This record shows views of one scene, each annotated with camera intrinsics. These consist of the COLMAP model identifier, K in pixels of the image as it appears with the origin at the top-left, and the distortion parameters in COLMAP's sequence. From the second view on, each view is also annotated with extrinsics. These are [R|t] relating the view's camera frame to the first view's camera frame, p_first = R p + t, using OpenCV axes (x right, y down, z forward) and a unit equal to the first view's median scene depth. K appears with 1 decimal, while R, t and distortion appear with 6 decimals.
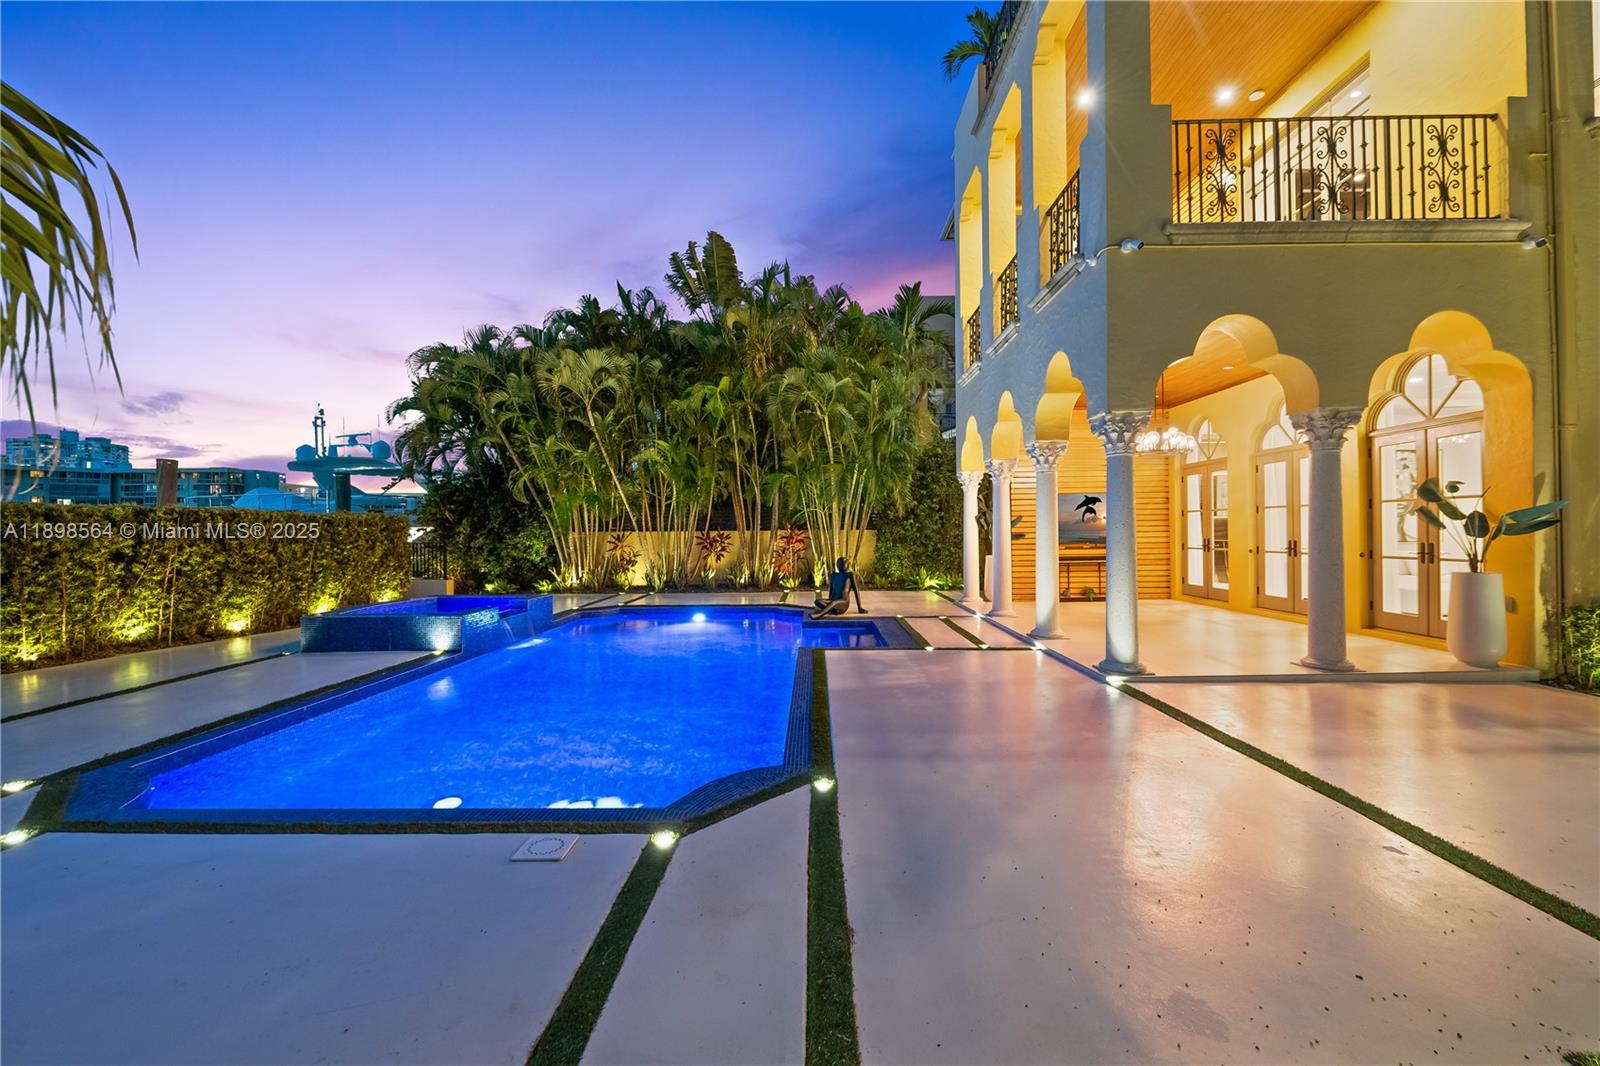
lens RADIAL K [[629.5, 0, 808.8], [0, 629.5, 526.1], [0, 0, 1]] dist [-0.000992, -0.002248]
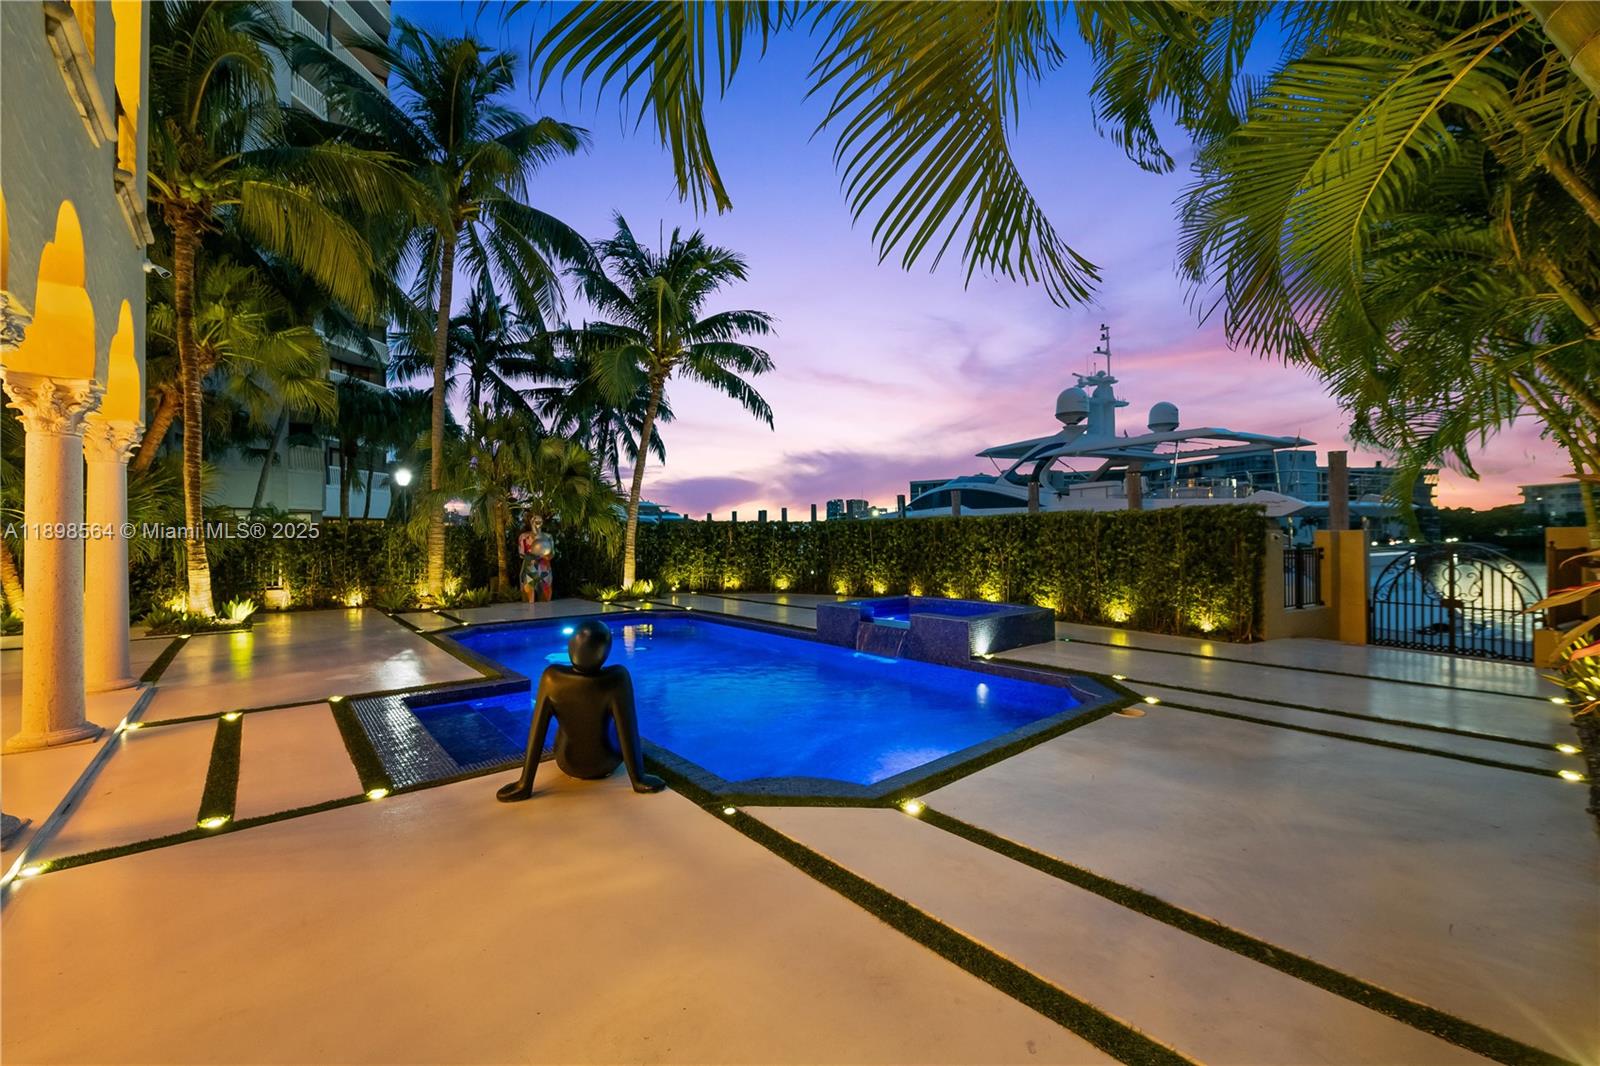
lens RADIAL K [[629.5, 0, 808.7], [0, 629.5, 533.8], [0, 0, 1]] dist [-0.000992, -0.002248]
pose [[-0.748734, 0.007849, -0.662824, 0.171752], [0.016314, 0.999845, -0.006589, 0.011333], [0.662669, -0.015747, -0.748746, 1.248315]]
